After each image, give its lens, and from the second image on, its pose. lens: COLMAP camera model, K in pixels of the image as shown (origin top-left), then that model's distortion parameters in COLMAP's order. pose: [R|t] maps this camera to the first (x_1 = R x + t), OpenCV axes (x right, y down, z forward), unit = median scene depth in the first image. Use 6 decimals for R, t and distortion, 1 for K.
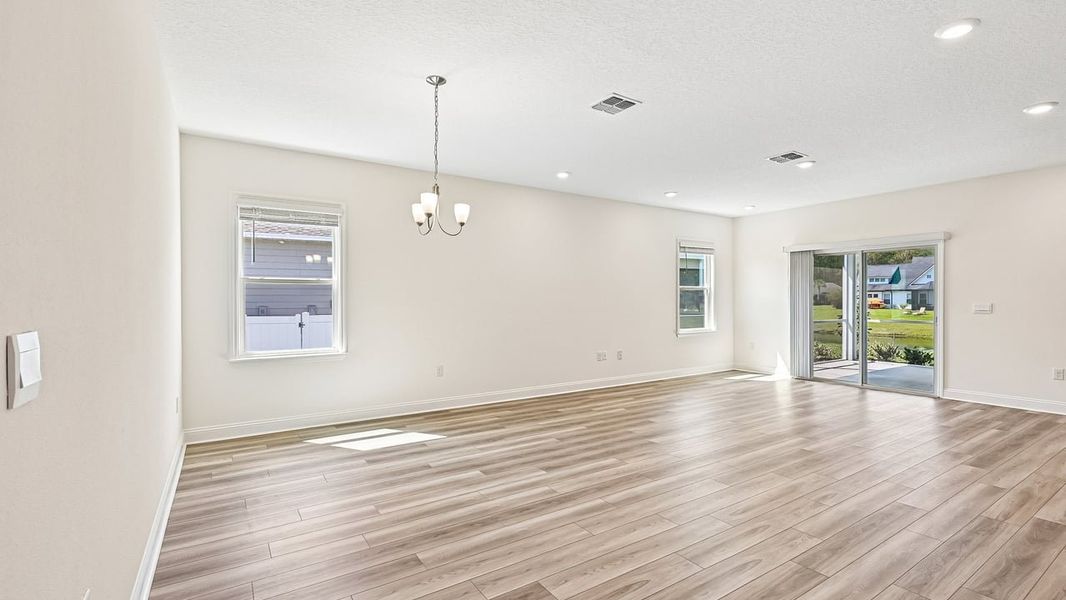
lens RADIAL K [[478.4, 0, 536.2], [0, 478.4, 302.0], [0, 0, 1]] dist [-0.000182, -0.000118]
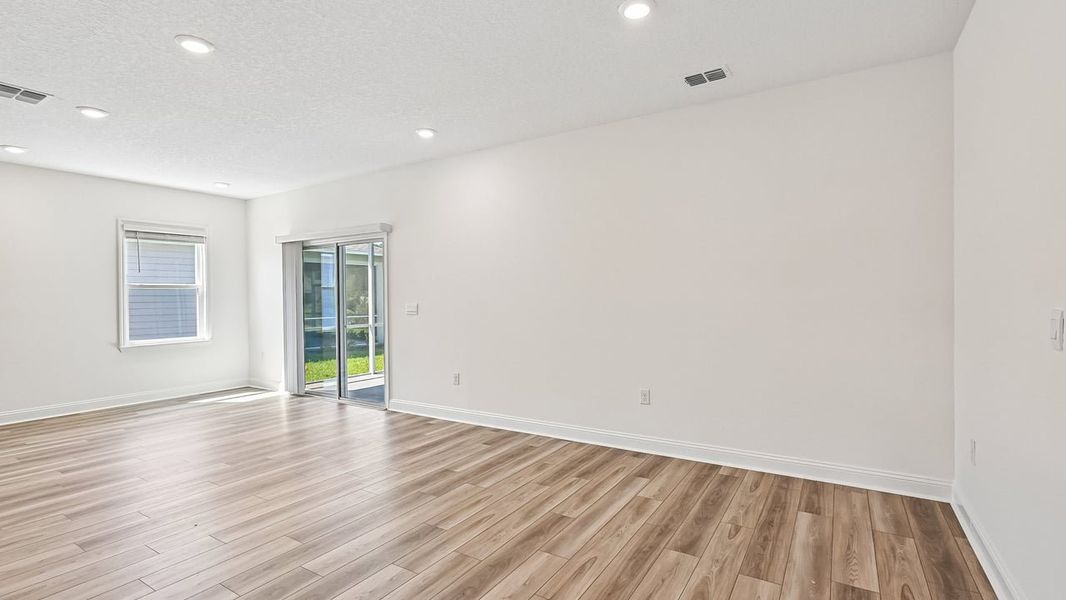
lens RADIAL K [[488.1, 0, 547.4], [0, 488.1, 304.1], [0, 0, 1]] dist [-0.015041, 0.000045]
pose [[0.904185, -0.012850, 0.426948, 0.778236], [0.009007, 0.999899, 0.011020, -0.004751], [-0.427047, -0.006118, 0.904209, 0.053517]]
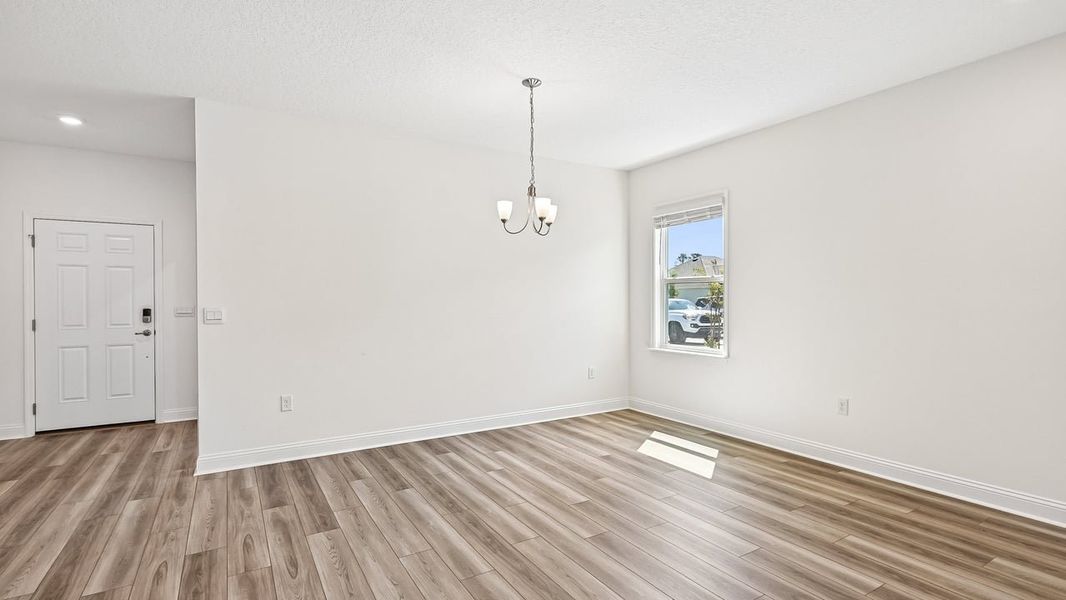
lens RADIAL K [[507.0, 0, 536.7], [0, 507.0, 301.6], [0, 0, 1]] dist [-0.000131, -0.000344]
pose [[-0.036709, 0.008241, -0.999292, 0.482902], [-0.000812, 0.999965, 0.008276, -0.004122], [0.999326, 0.001115, -0.036701, 0.583982]]
